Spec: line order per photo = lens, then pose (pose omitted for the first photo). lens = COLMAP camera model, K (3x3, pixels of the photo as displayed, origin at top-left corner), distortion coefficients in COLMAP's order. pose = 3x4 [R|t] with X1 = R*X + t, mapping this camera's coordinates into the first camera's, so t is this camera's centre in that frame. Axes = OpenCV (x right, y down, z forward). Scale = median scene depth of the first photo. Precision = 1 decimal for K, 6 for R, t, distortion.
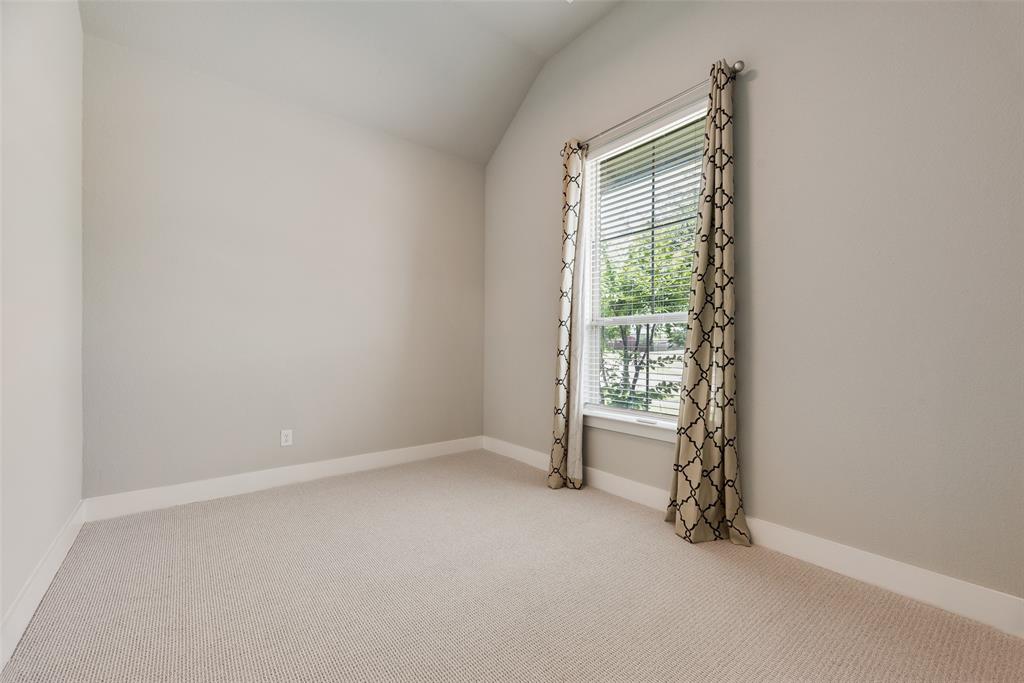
lens RADIAL K [[415.3, 0, 510.3], [0, 415.3, 343.8], [0, 0, 1]] dist [0.004900, -0.001060]
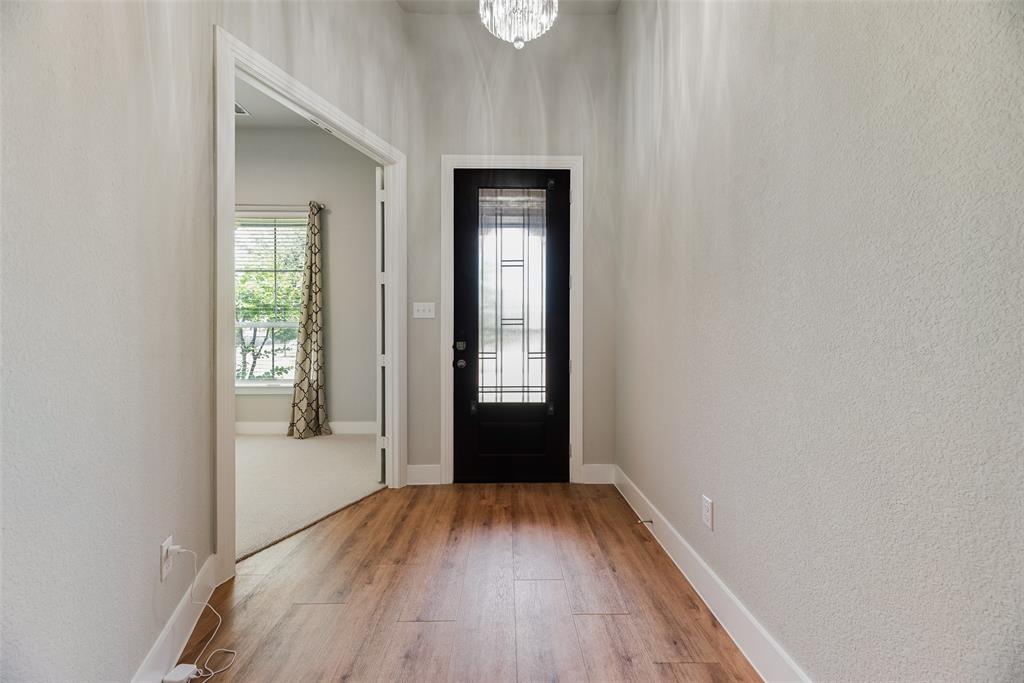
lens RADIAL K [[415.3, 0, 512.8], [0, 415.3, 341.3], [0, 0, 1]] dist [0.004900, -0.001060]
pose [[0.619283, -0.013513, 0.785051, -0.493480], [0.004837, 0.999899, 0.013396, -0.015074], [-0.785153, -0.004498, 0.619286, -1.014125]]
